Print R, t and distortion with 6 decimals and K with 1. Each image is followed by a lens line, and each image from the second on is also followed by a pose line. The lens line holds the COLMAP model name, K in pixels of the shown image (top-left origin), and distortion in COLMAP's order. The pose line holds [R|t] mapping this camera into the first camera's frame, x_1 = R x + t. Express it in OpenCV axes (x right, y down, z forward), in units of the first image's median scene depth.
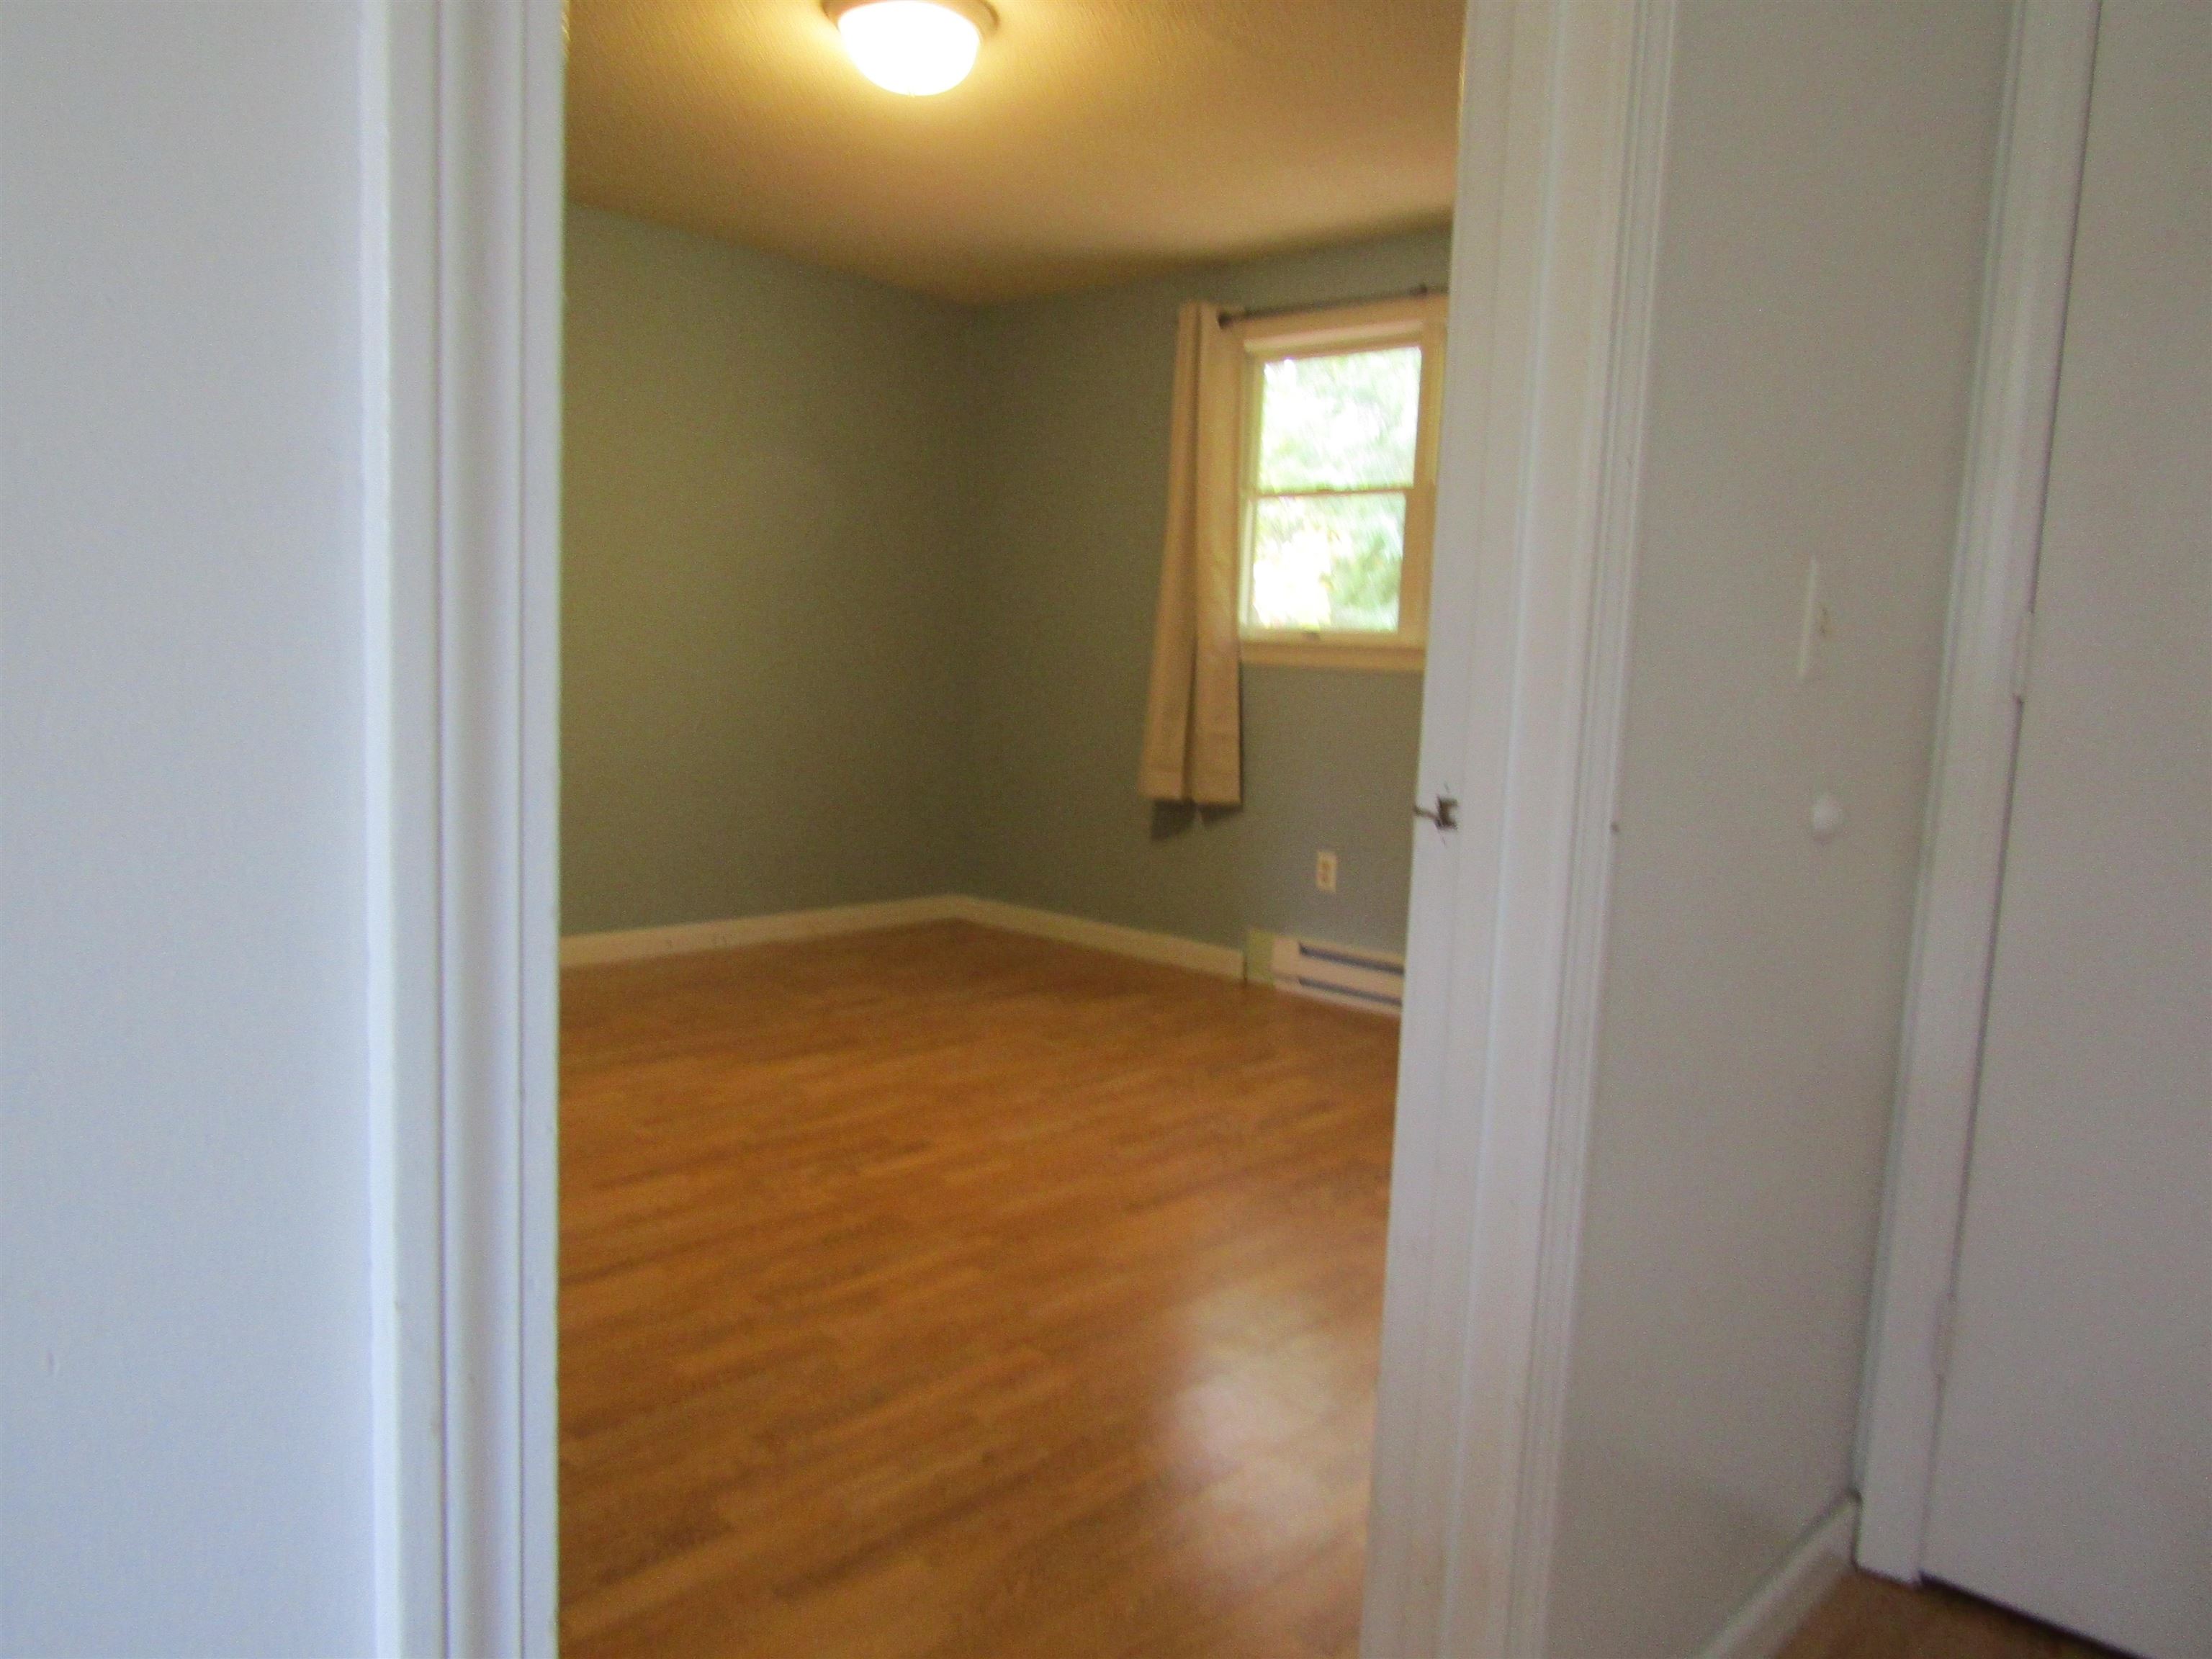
lens RADIAL K [[1572.0, 0, 1106.0], [0, 1572.0, 829.5], [0, 0, 1]] dist [0.002666, -0.013549]
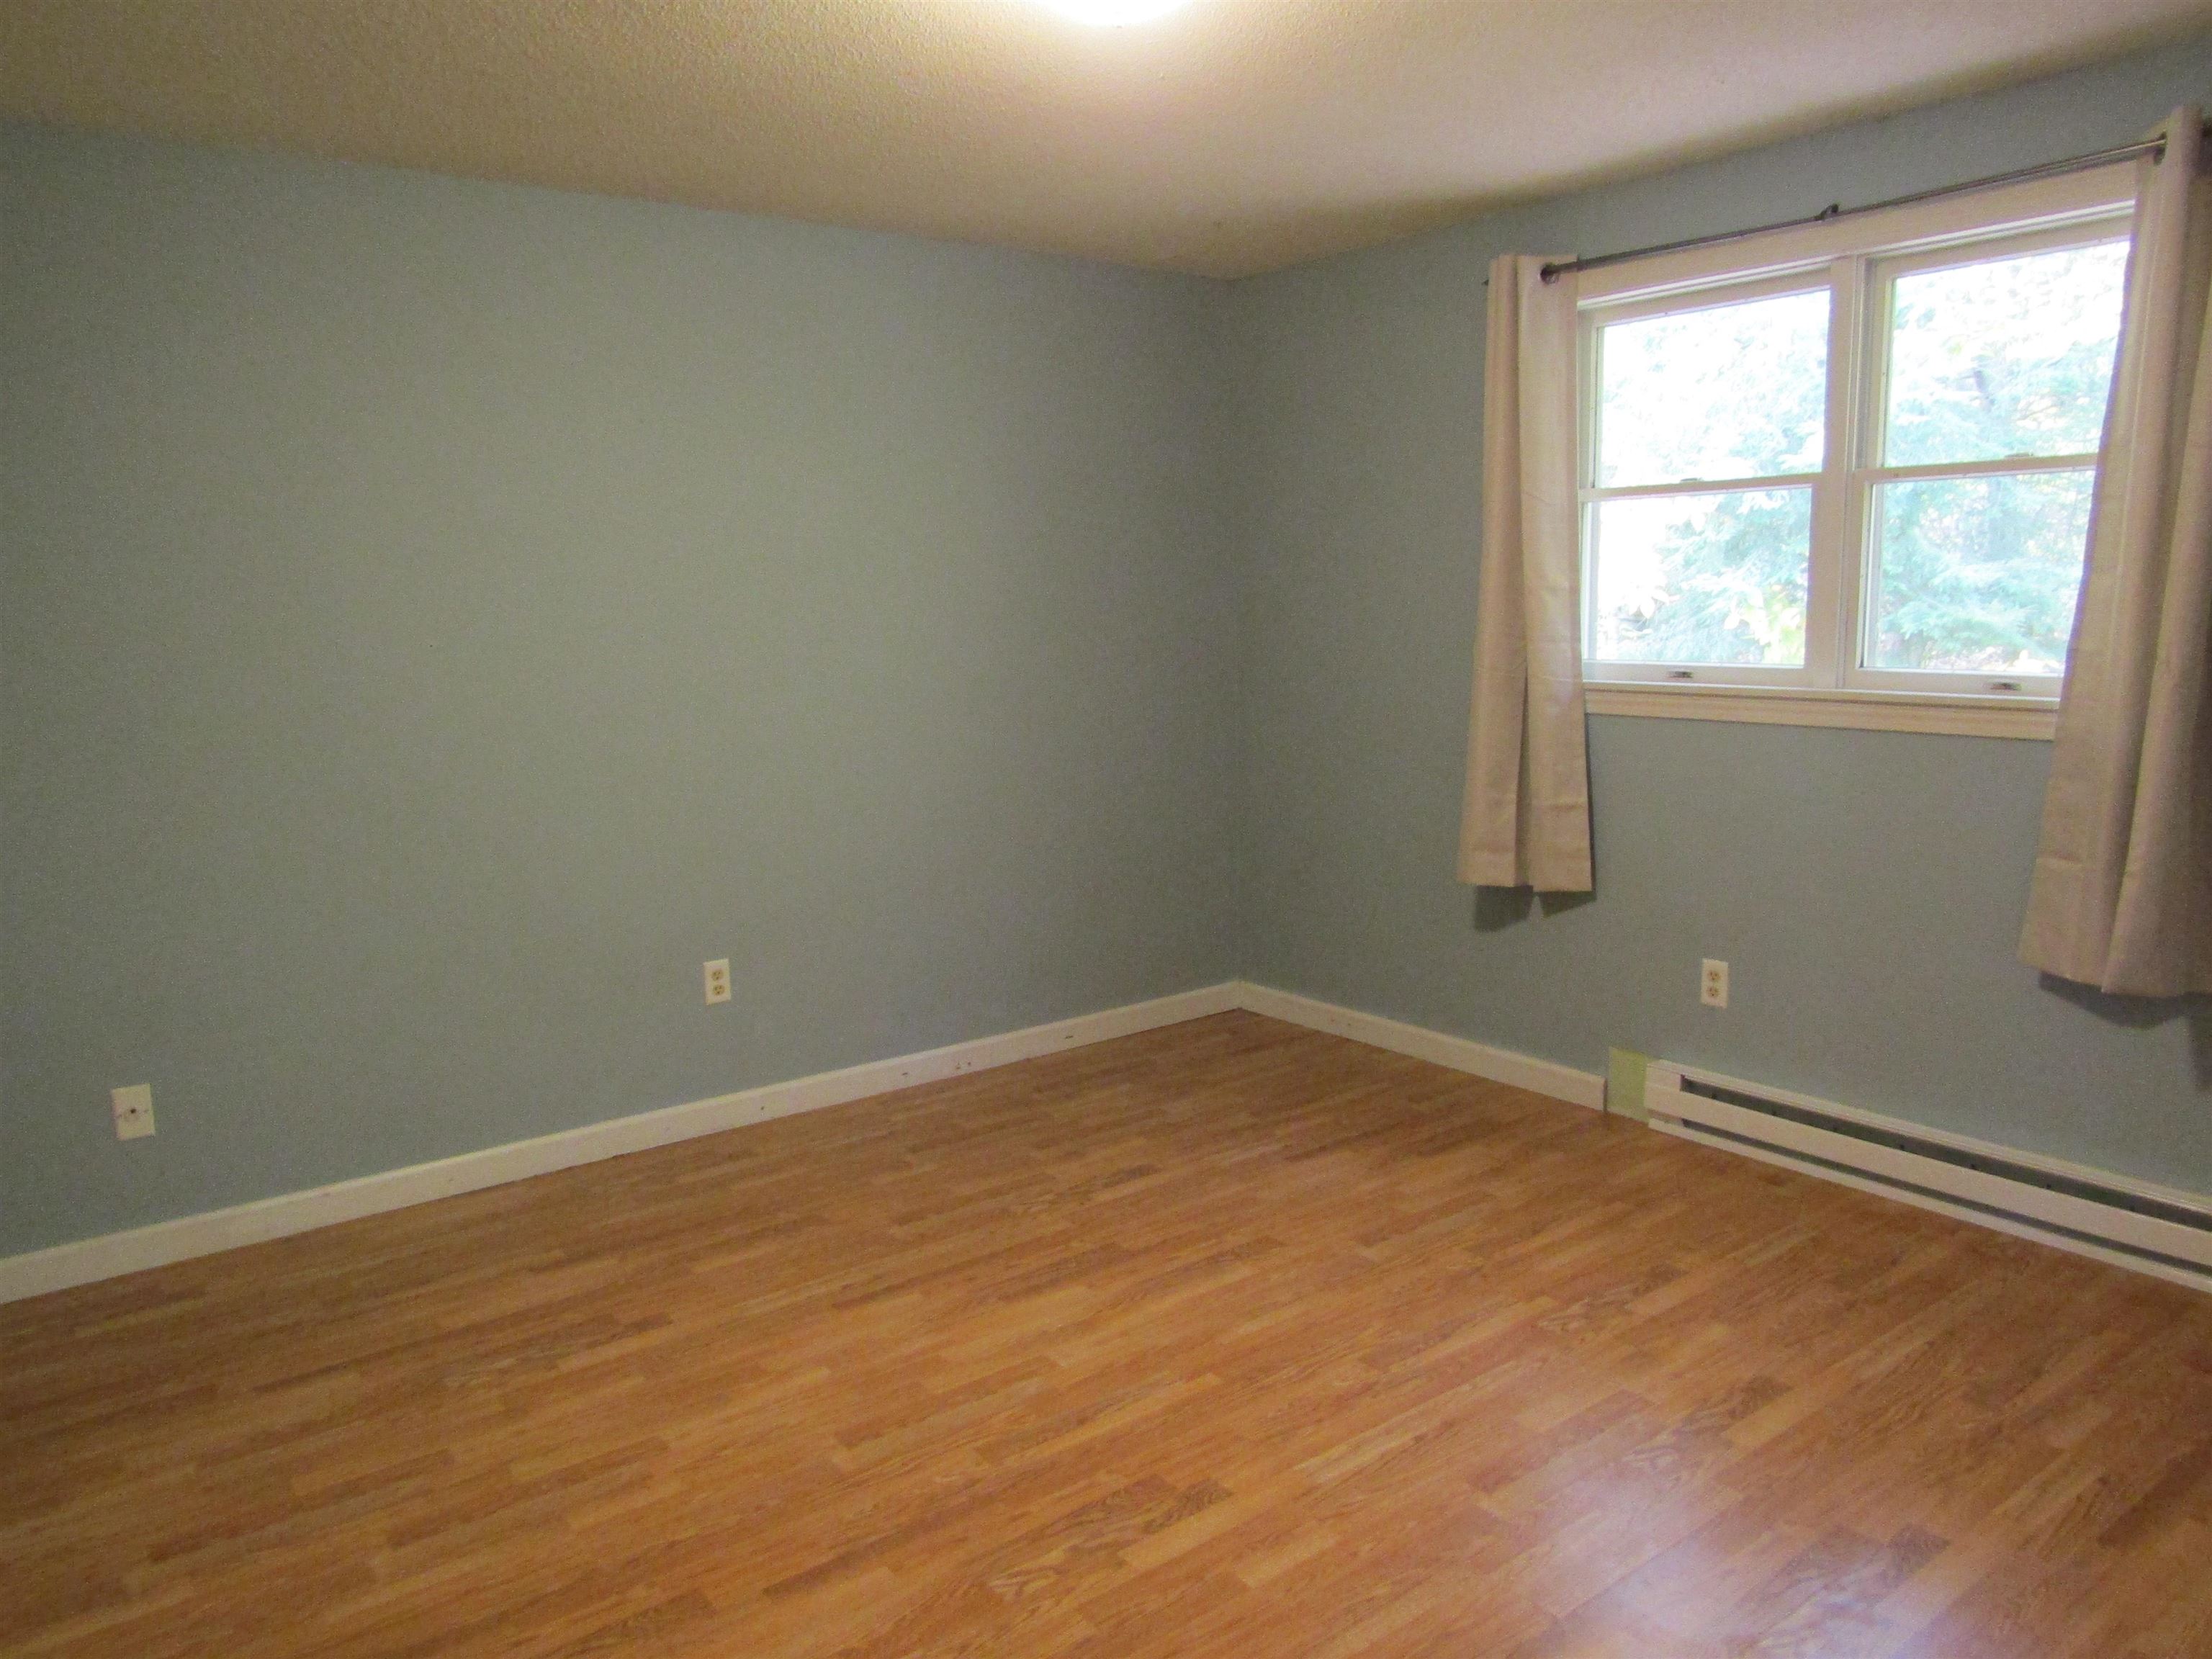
lens RADIAL K [[1572.0, 0, 1106.0], [0, 1572.0, 829.5], [0, 0, 1]] dist [0.002666, -0.013549]
pose [[0.983414, -0.041148, -0.176645, -0.014356], [0.048569, 0.998101, 0.037892, -0.091754], [0.174750, -0.045843, 0.983545, 0.190039]]
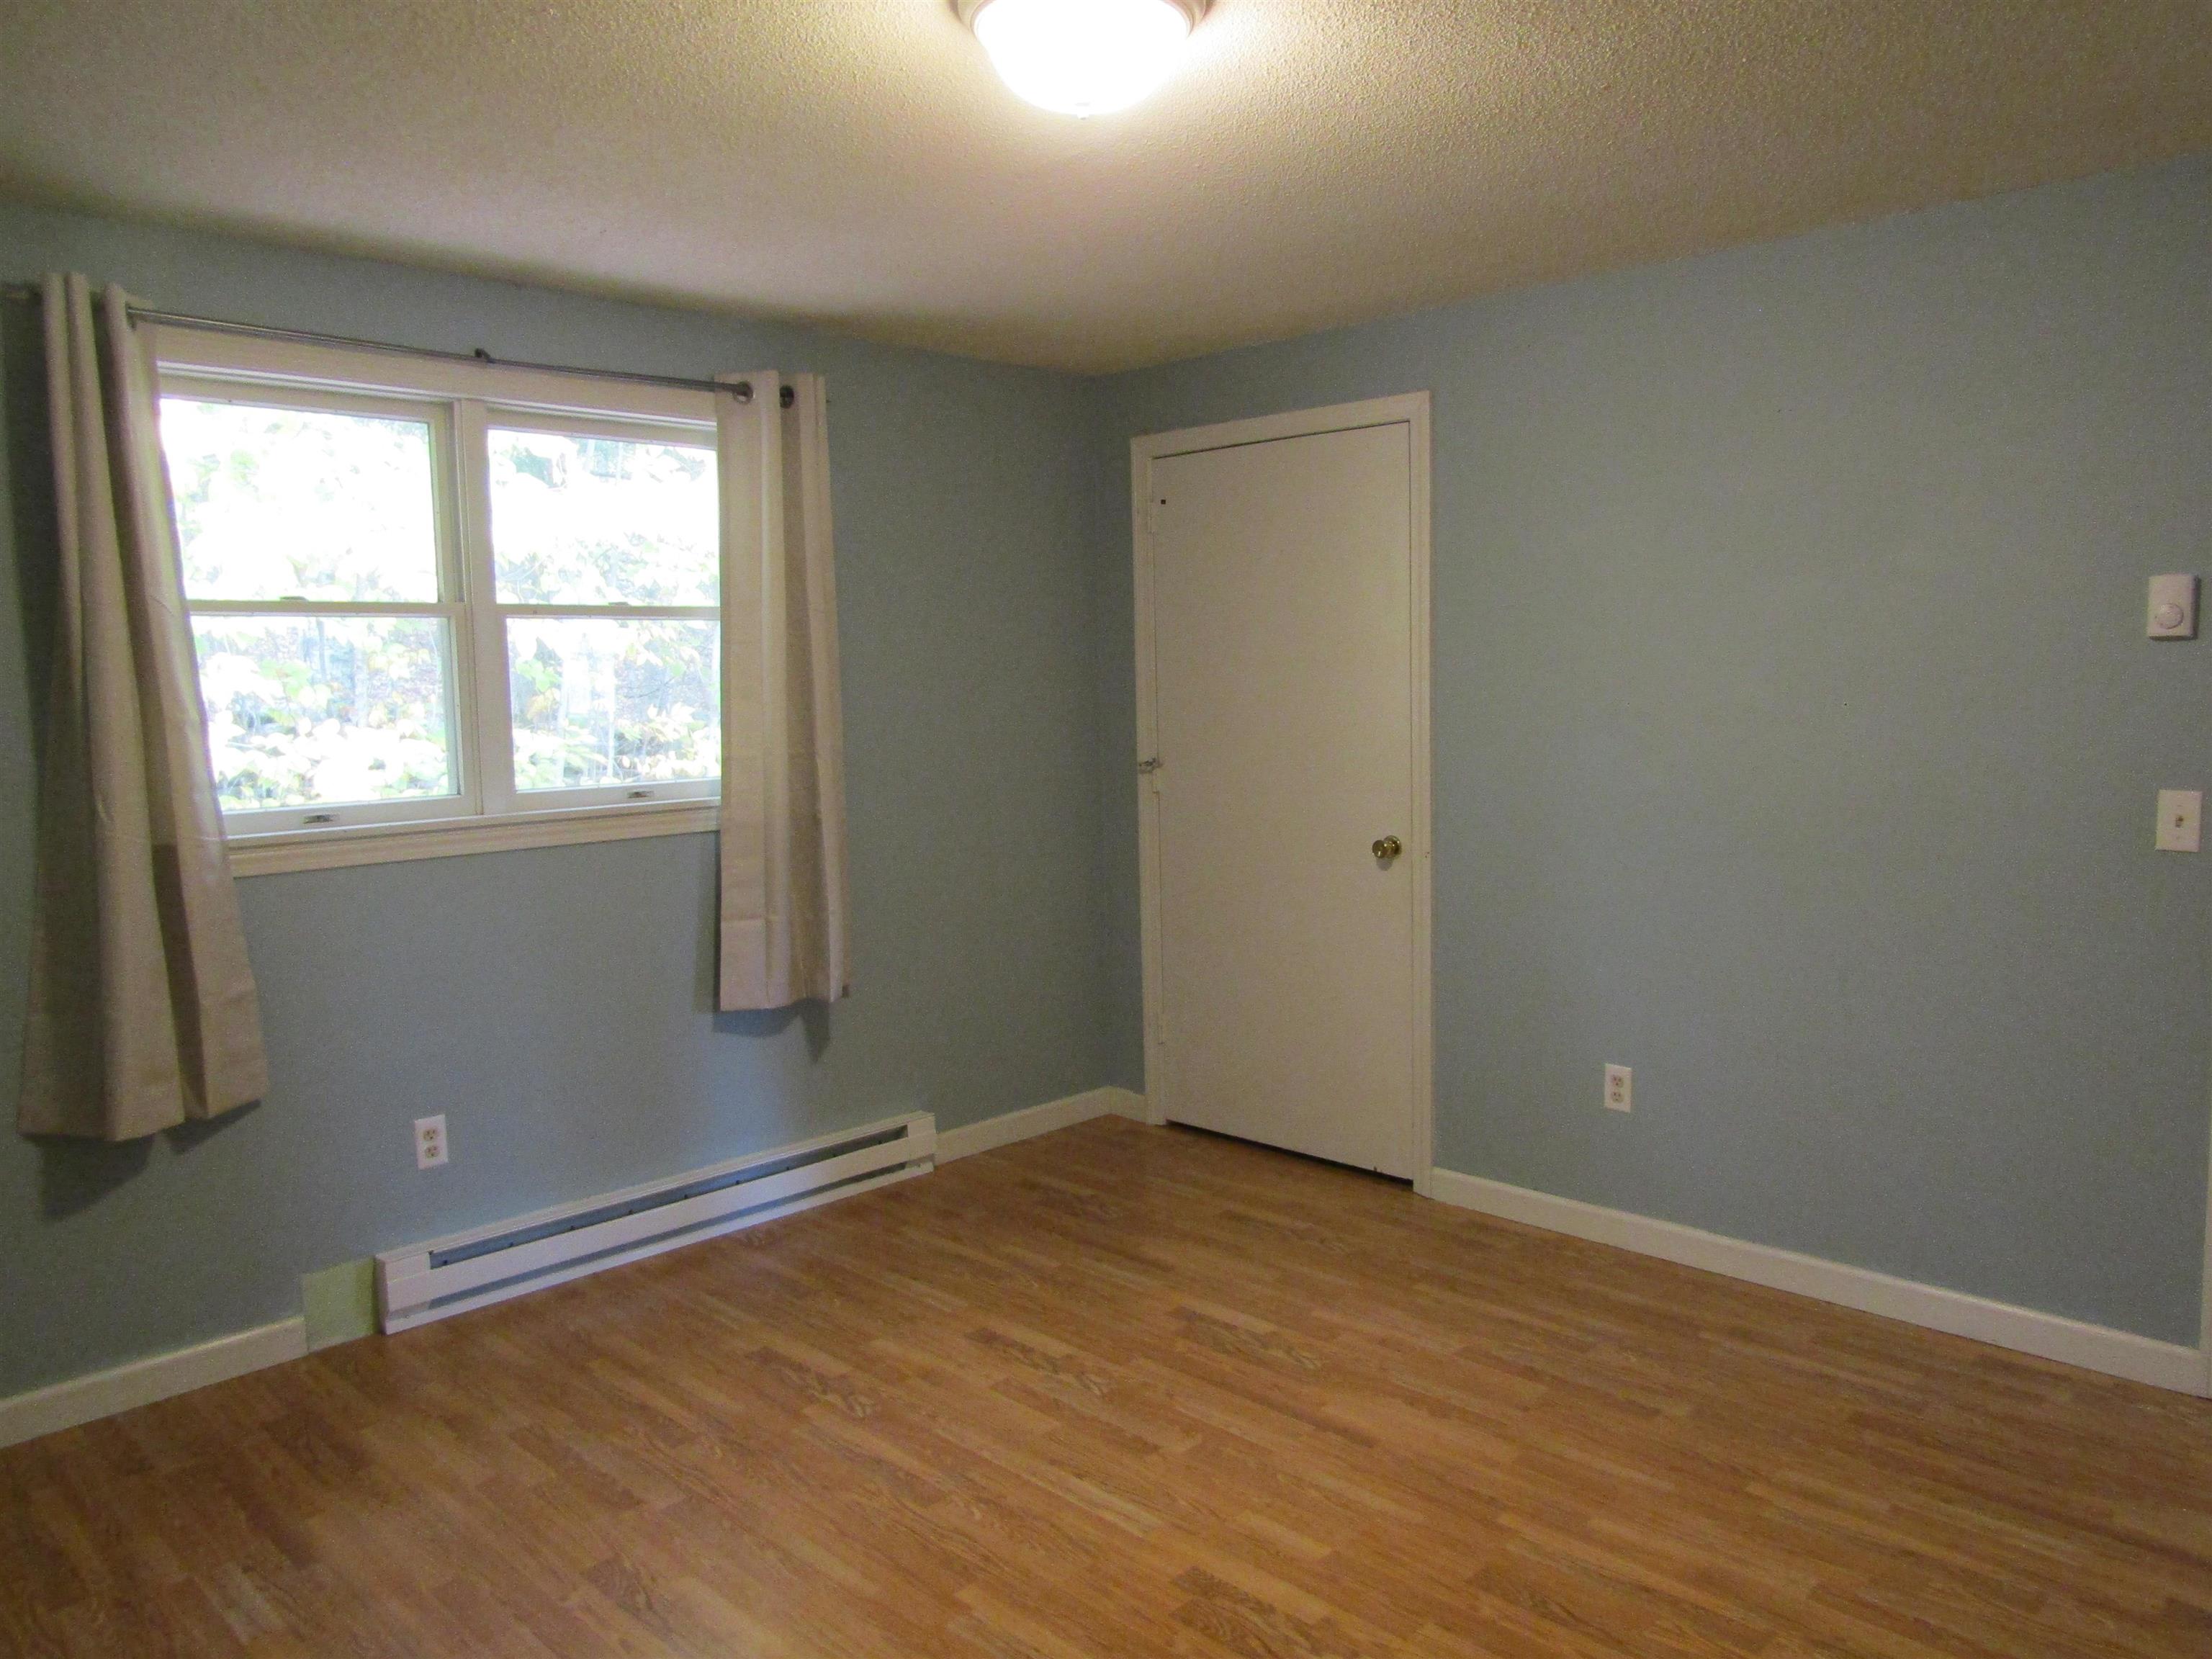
lens RADIAL K [[1572.0, 0, 1106.0], [0, 1572.0, 829.5], [0, 0, 1]] dist [0.002666, -0.013549]
pose [[0.034859, -0.145403, 0.988758, -0.533259], [0.132825, 0.981257, 0.139617, -0.170664], [-0.990526, 0.126465, 0.053519, 0.638059]]
